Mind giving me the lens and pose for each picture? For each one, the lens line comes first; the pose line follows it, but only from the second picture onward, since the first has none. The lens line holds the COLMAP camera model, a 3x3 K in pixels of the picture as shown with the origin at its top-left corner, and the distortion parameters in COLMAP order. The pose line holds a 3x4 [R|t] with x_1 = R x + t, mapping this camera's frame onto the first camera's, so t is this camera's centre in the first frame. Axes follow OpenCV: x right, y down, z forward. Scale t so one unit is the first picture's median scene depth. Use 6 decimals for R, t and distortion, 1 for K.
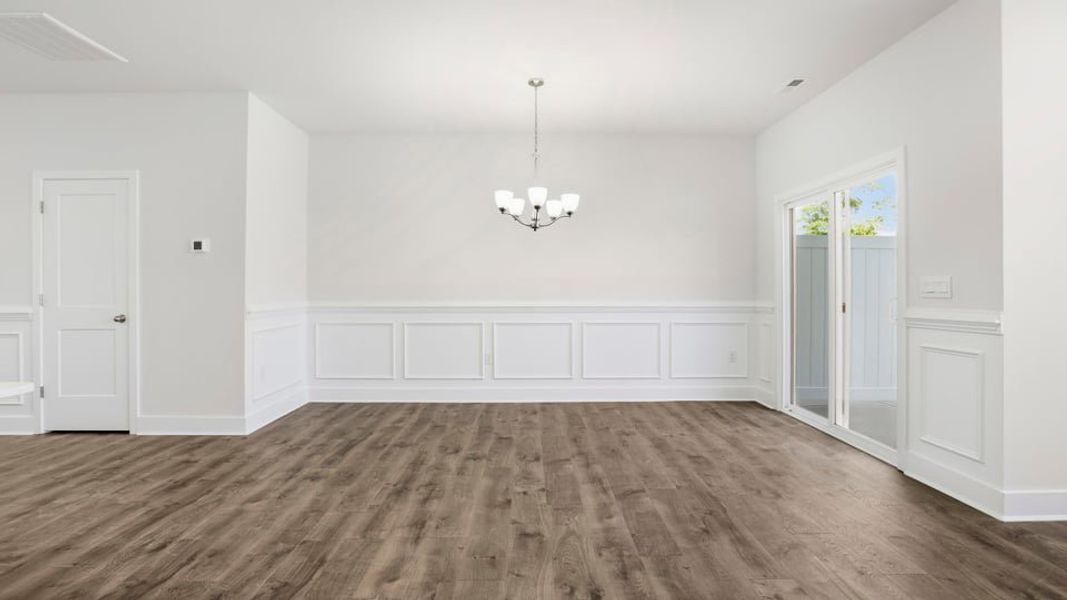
lens RADIAL K [[486.2, 0, 540.4], [0, 486.2, 289.3], [0, 0, 1]] dist [-0.014778, 0.005060]
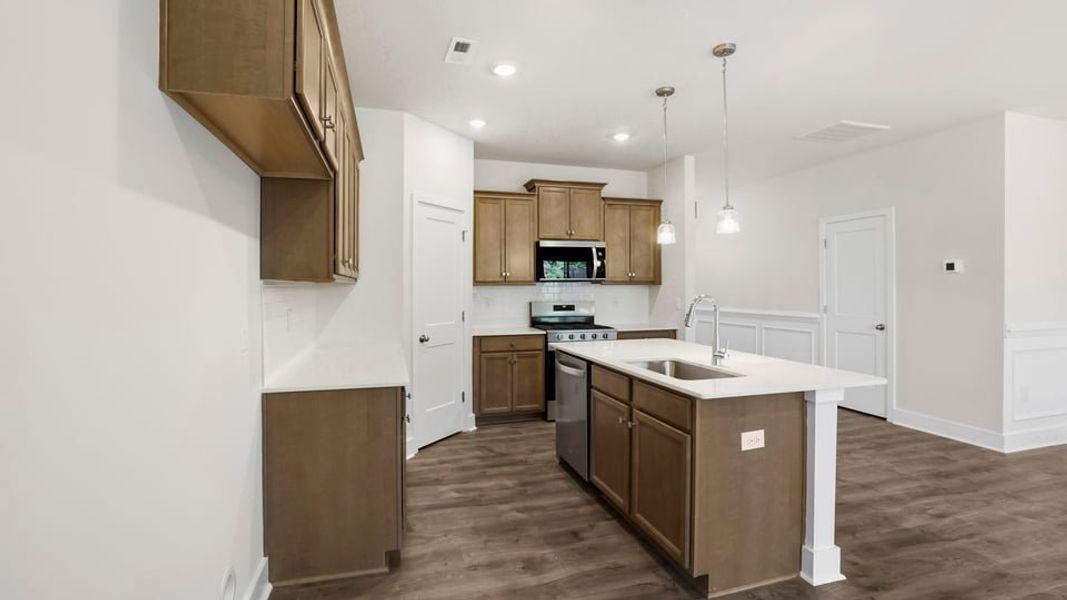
lens RADIAL K [[486.2, 0, 512.3], [0, 486.2, 281.2], [0, 0, 1]] dist [-0.014778, 0.005060]
pose [[0.261465, -0.011200, -0.965148, 0.116632], [0.001906, 0.999937, -0.011088, -0.057784], [0.965211, 0.001059, 0.261469, -0.318053]]
